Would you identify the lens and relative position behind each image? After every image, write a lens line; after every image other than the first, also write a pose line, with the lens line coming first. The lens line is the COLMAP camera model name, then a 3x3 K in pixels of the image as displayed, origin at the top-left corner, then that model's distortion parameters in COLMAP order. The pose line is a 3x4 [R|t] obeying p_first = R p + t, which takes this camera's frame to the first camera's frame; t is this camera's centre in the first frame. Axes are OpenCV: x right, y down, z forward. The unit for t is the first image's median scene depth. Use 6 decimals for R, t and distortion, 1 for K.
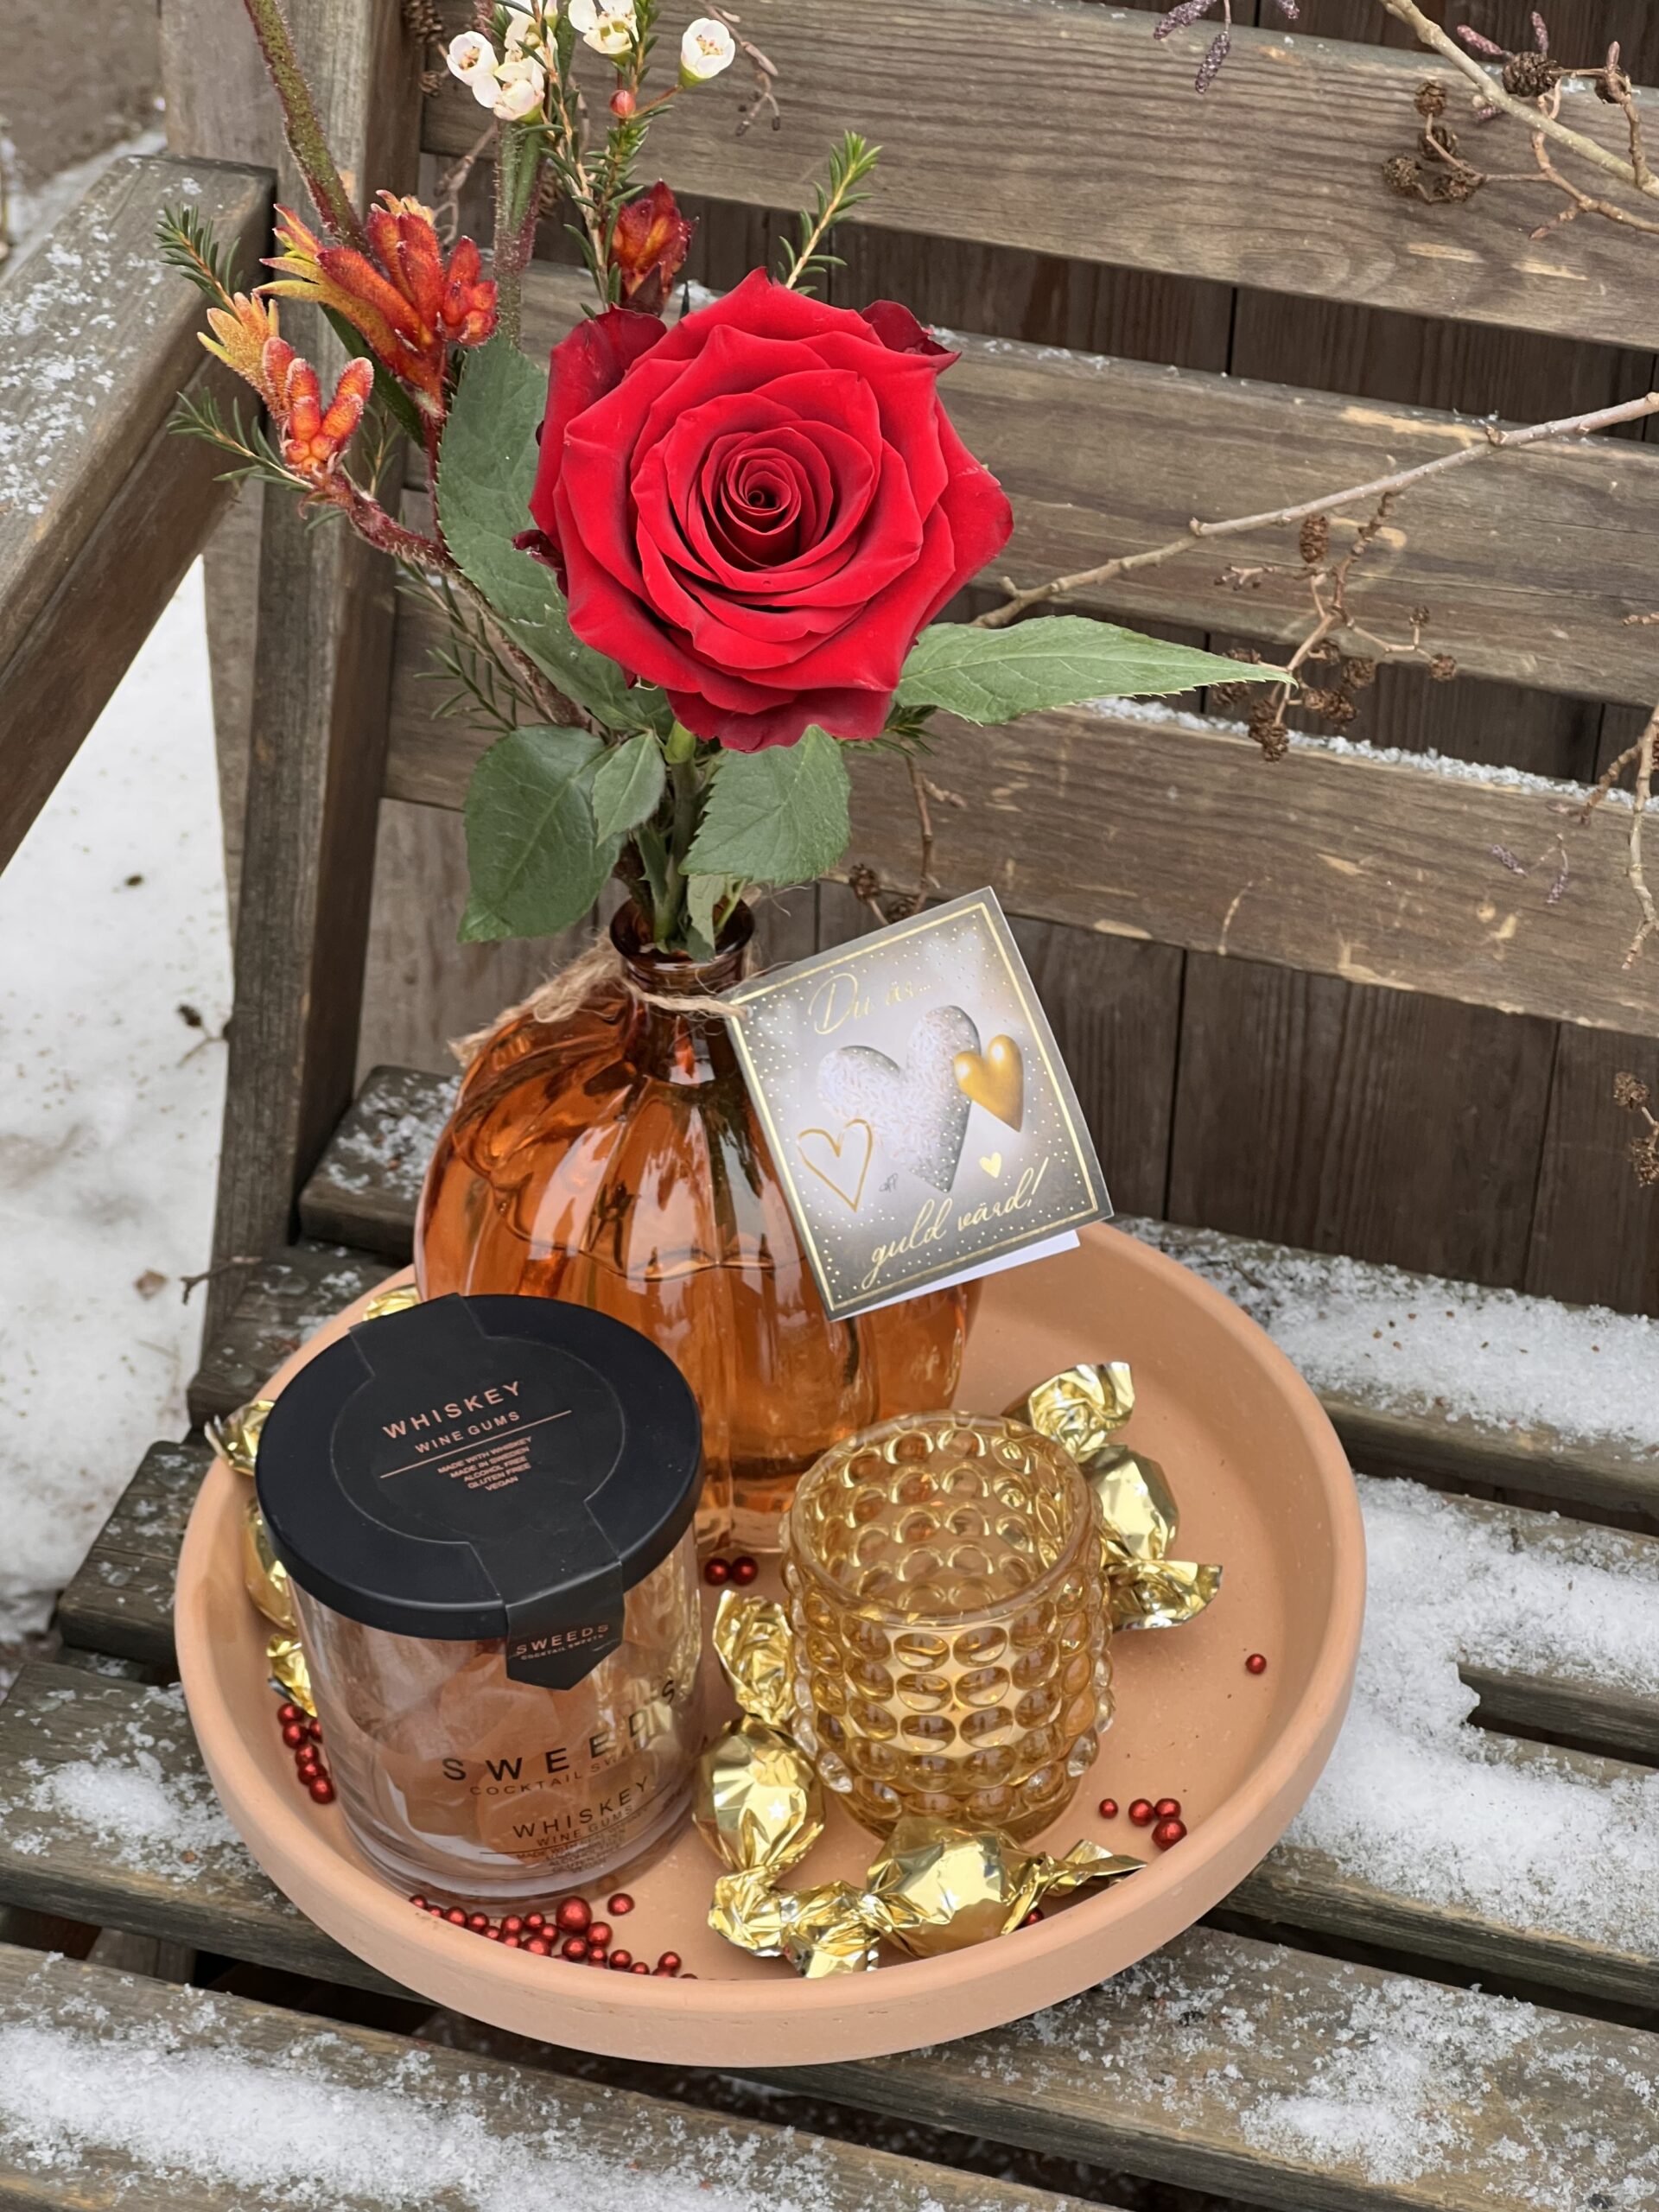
lens RADIAL K [[4970.5, 0, 829.5], [0, 4970.5, 1106.0], [0, 0, 1]] dist [-0.306098, 13.729238]
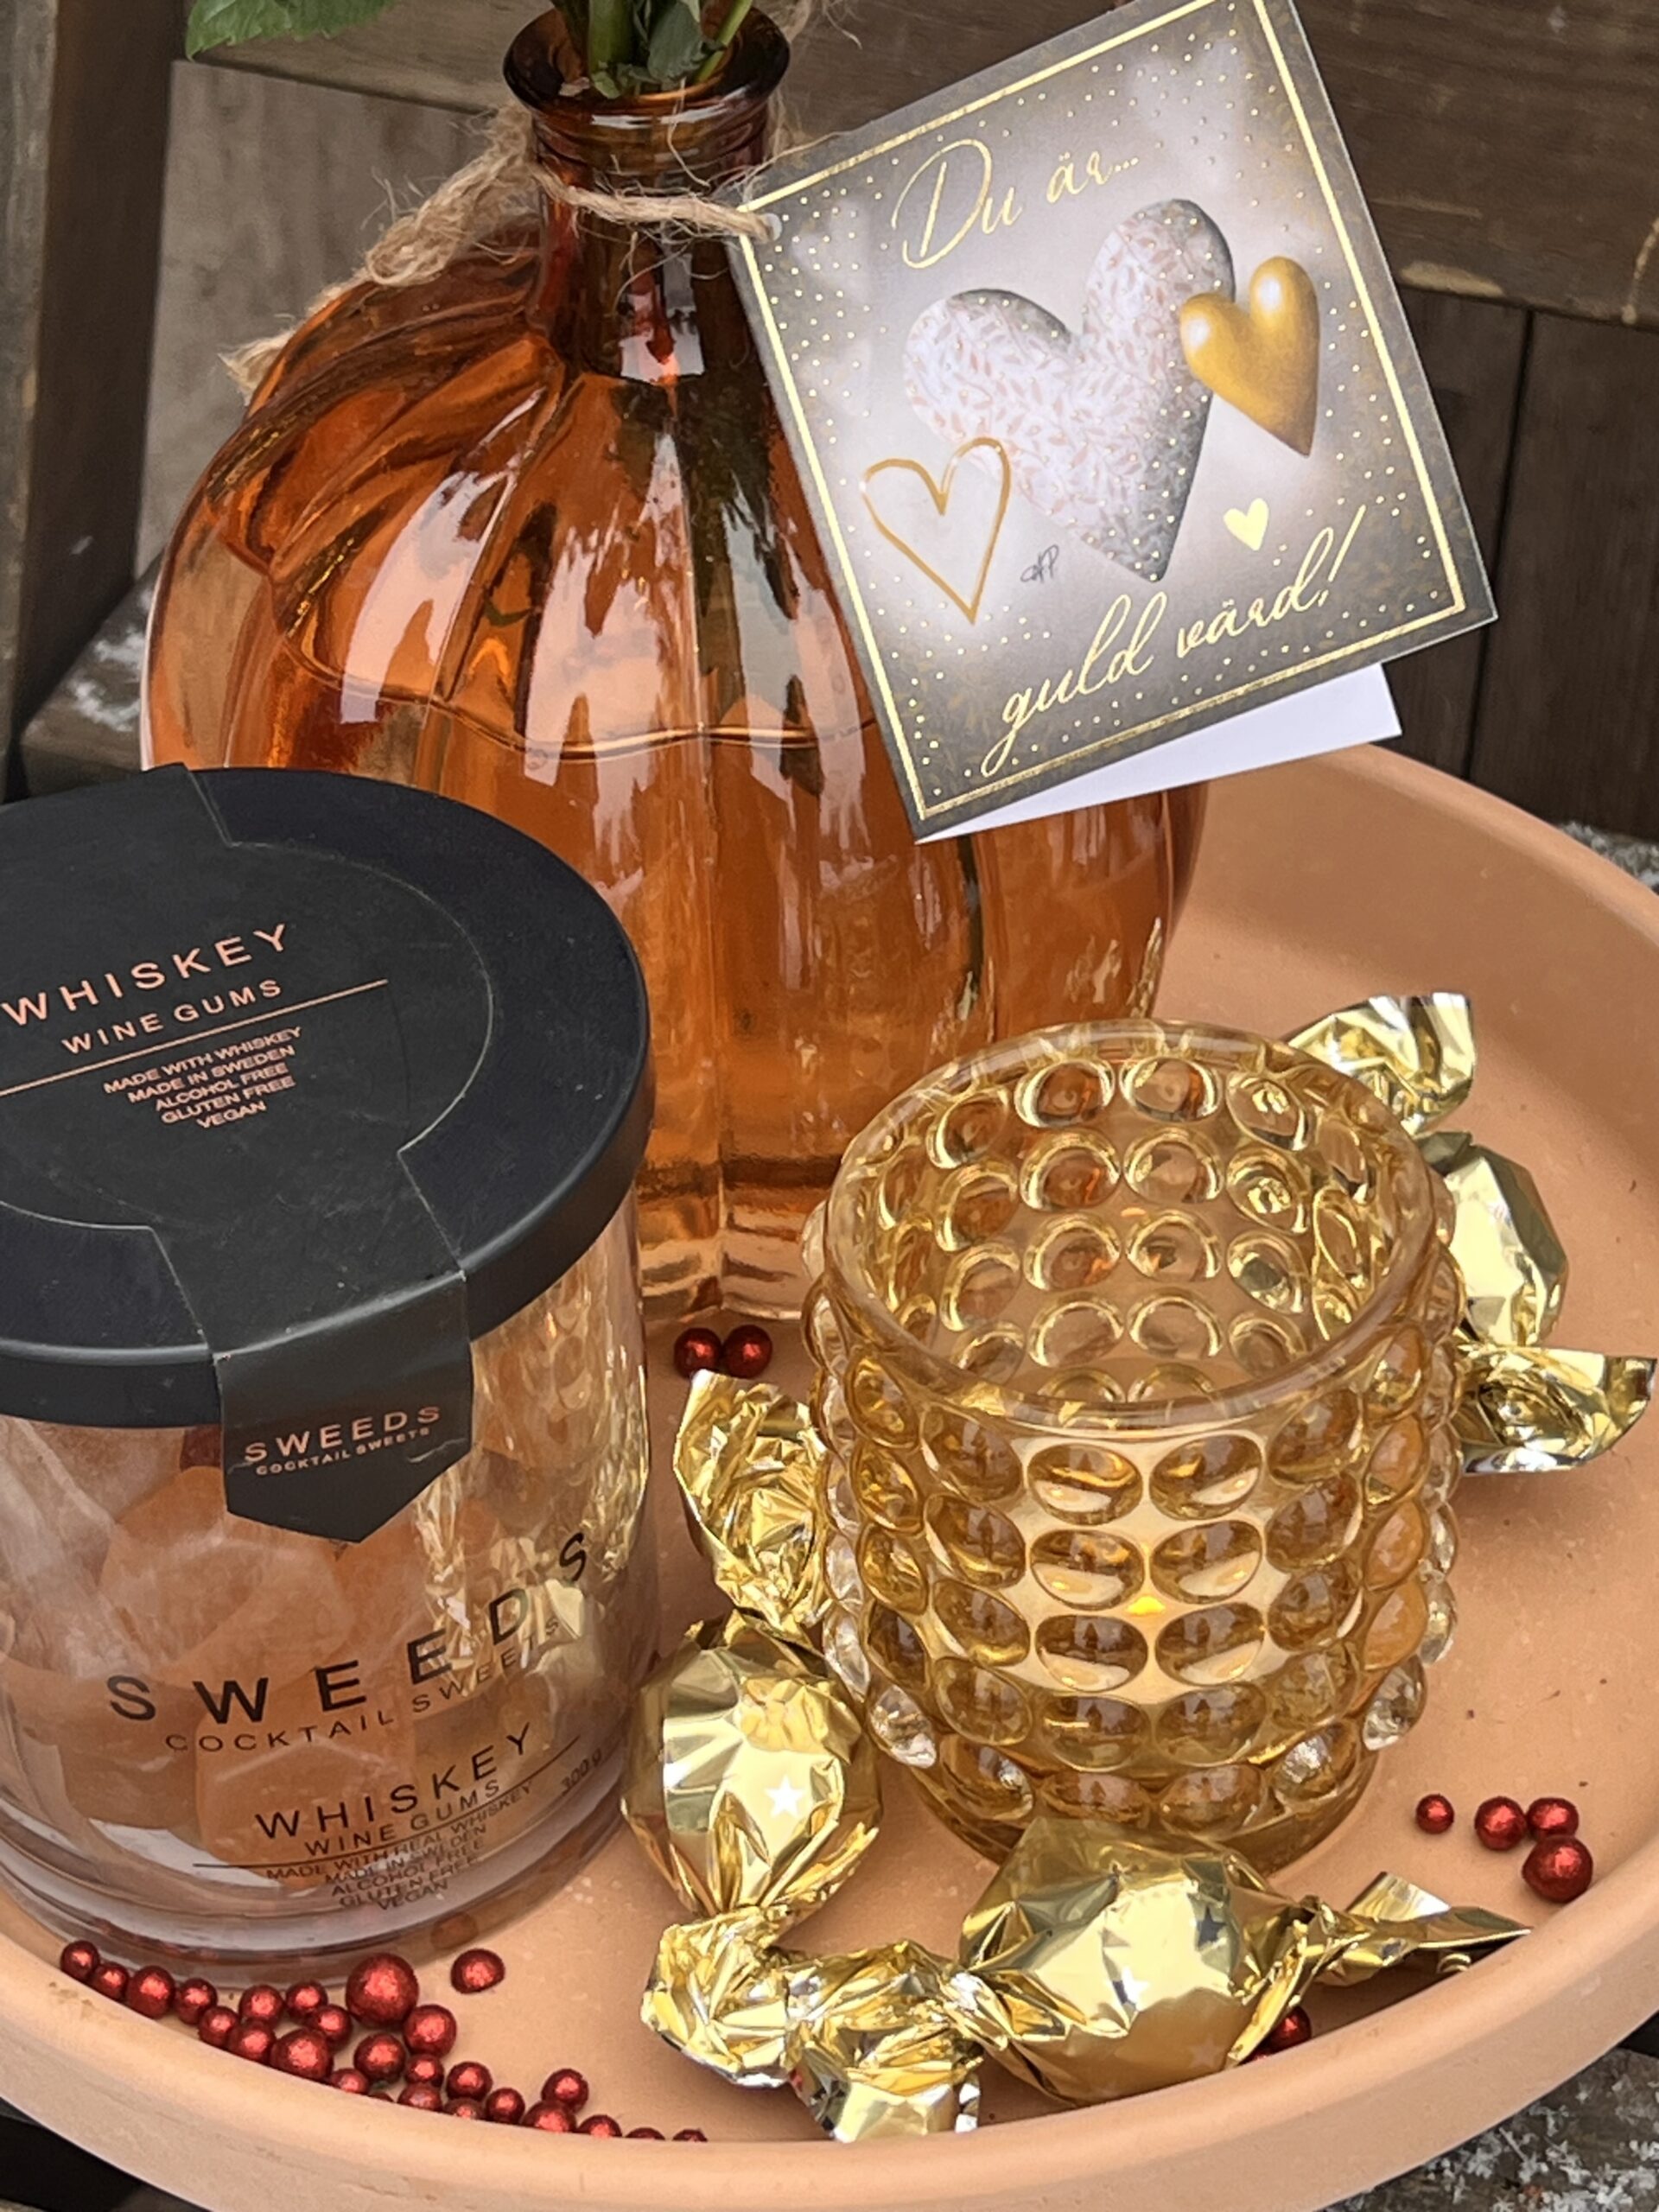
lens RADIAL K [[6491.5, 0, 829.5], [0, 6491.5, 1106.0], [0, 0, 1]] dist [0.407865, 1.087929]
pose [[0.999525, 0.027081, -0.014708, 0.001709], [-0.026529, 0.998980, 0.036529, 0.046738], [0.015682, -0.036122, 0.999224, 0.337163]]
